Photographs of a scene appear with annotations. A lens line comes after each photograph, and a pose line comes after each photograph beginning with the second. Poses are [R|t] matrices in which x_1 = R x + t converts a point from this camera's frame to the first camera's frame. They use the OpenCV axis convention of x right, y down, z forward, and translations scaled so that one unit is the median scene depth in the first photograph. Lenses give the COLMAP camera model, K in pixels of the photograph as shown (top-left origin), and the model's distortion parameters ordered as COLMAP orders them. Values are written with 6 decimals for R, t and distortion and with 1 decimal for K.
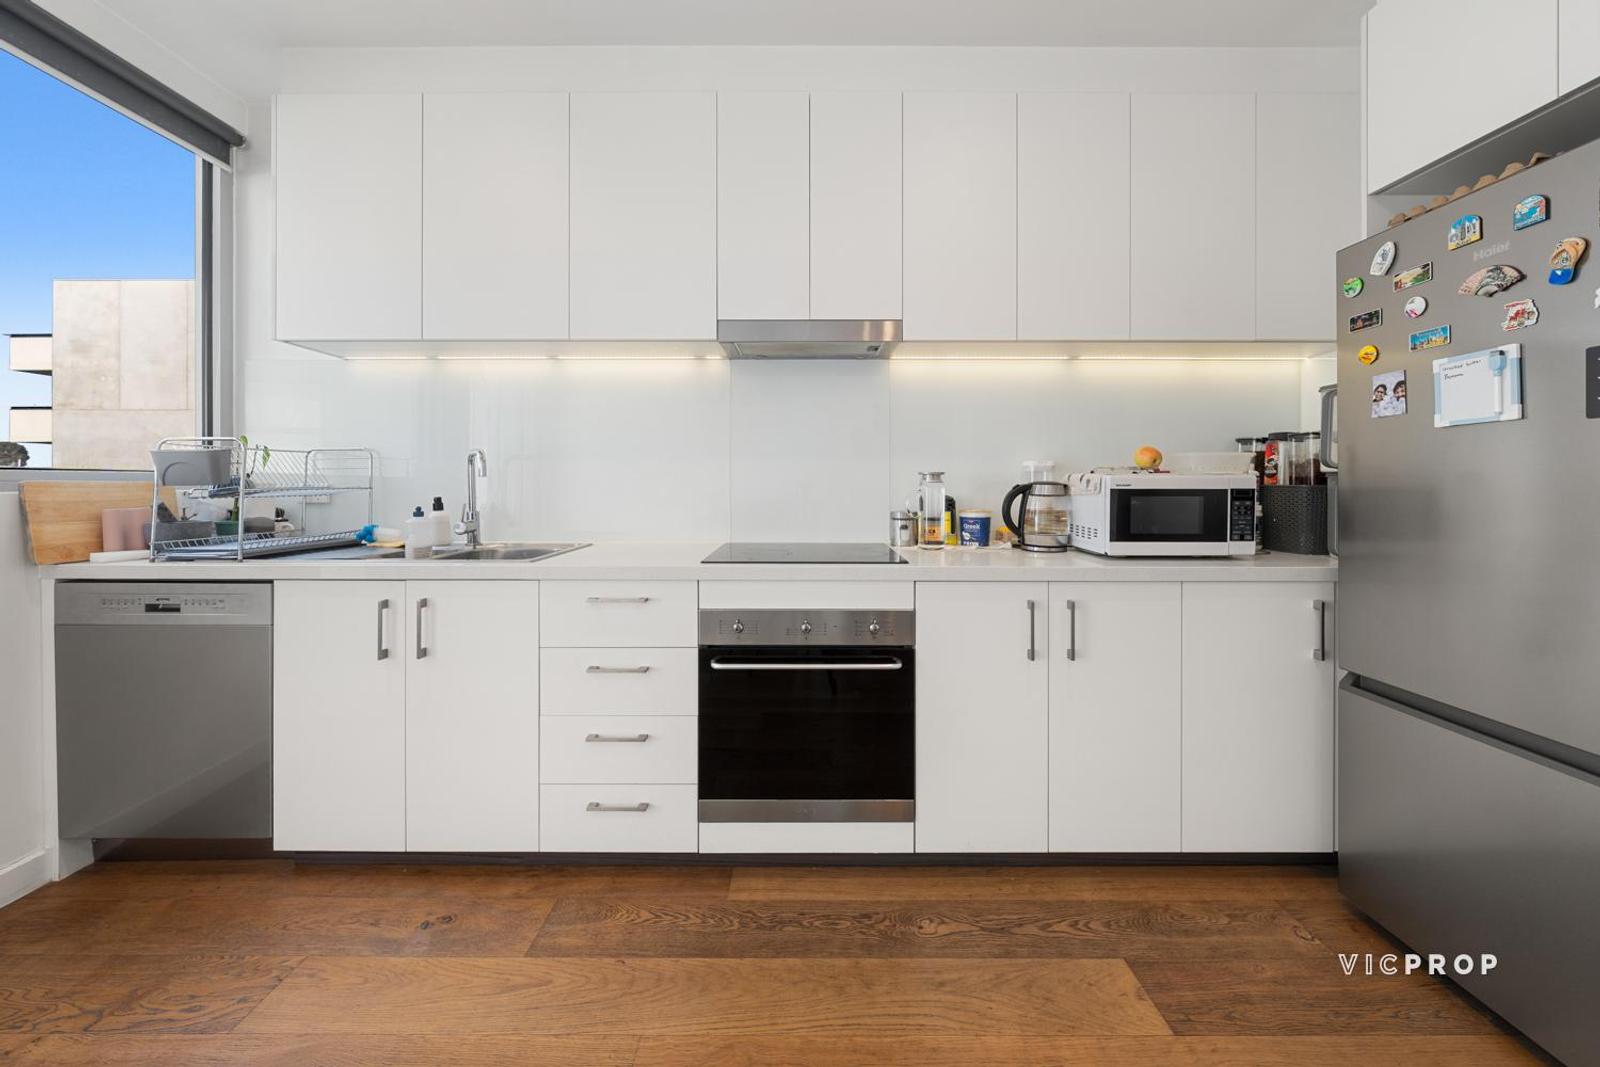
lens RADIAL K [[579.3, 0, 801.8], [0, 579.3, 487.0], [0, 0, 1]] dist [-0.007613, 0.000550]
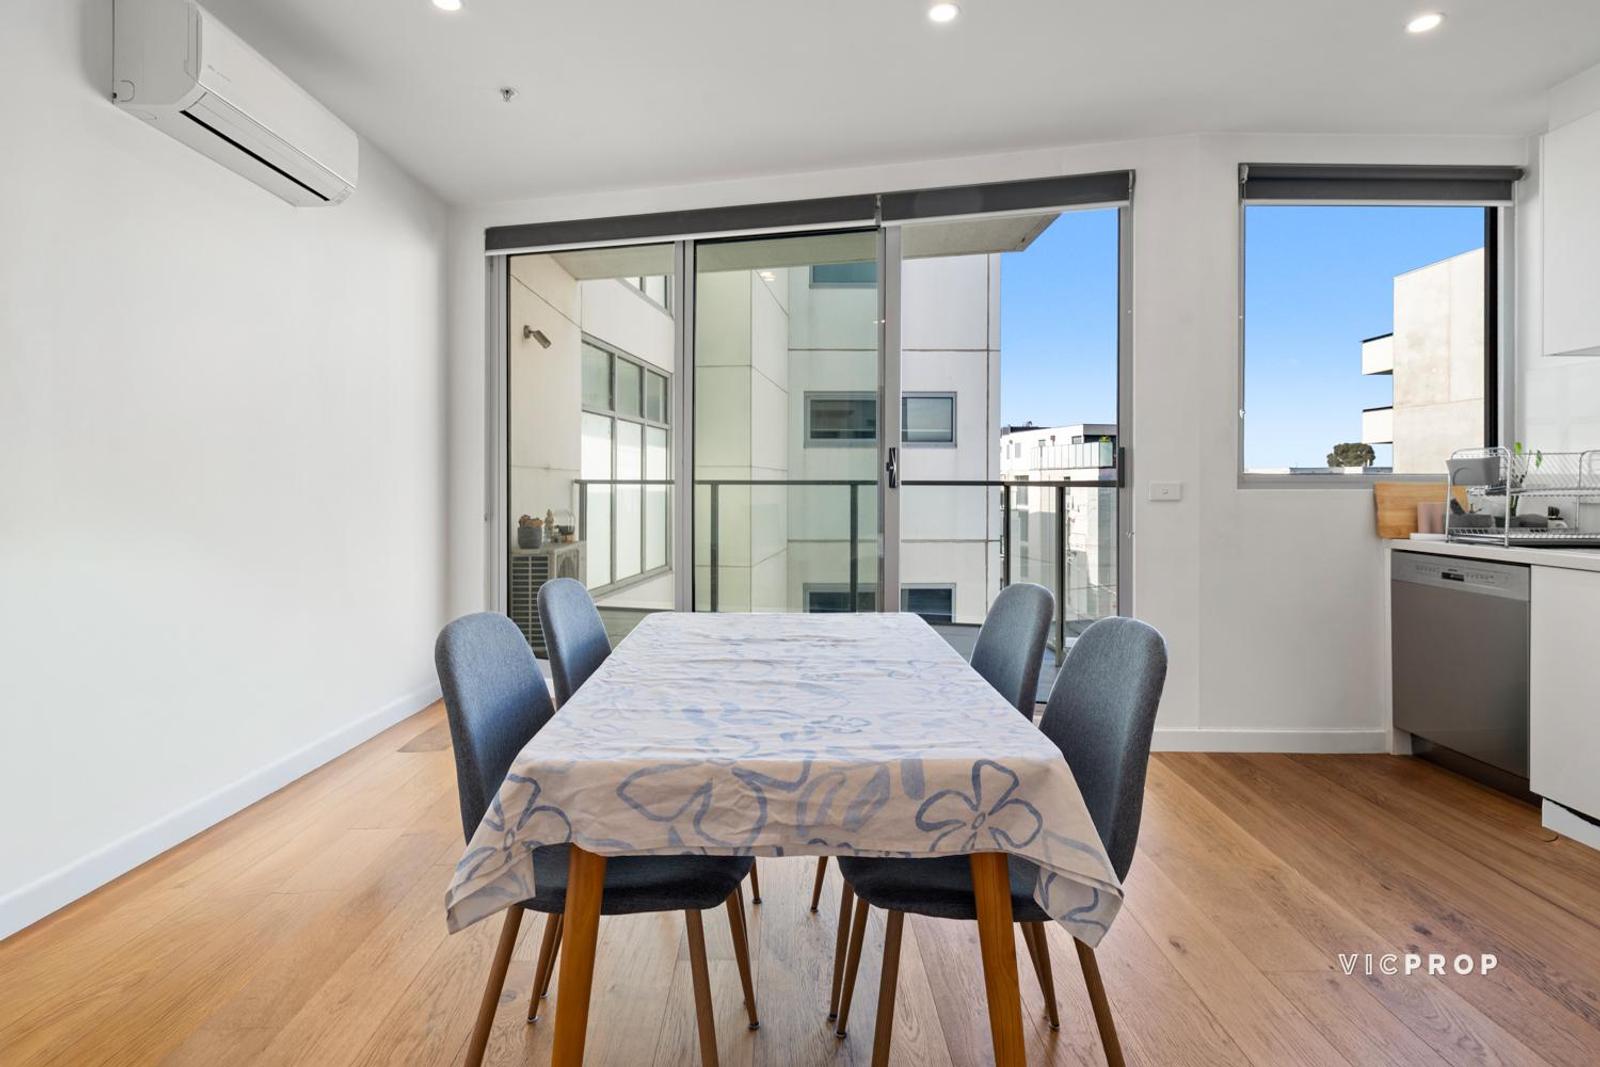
lens RADIAL K [[799.2, 0, 804.8], [0, 799.2, 477.6], [0, 0, 1]] dist [0.002805, 0.000675]
pose [[0.018658, -0.006837, -0.999803, 0.680039], [-0.005692, 0.999960, -0.006944, 0.000023], [0.999810, 0.005820, 0.018619, -0.511991]]
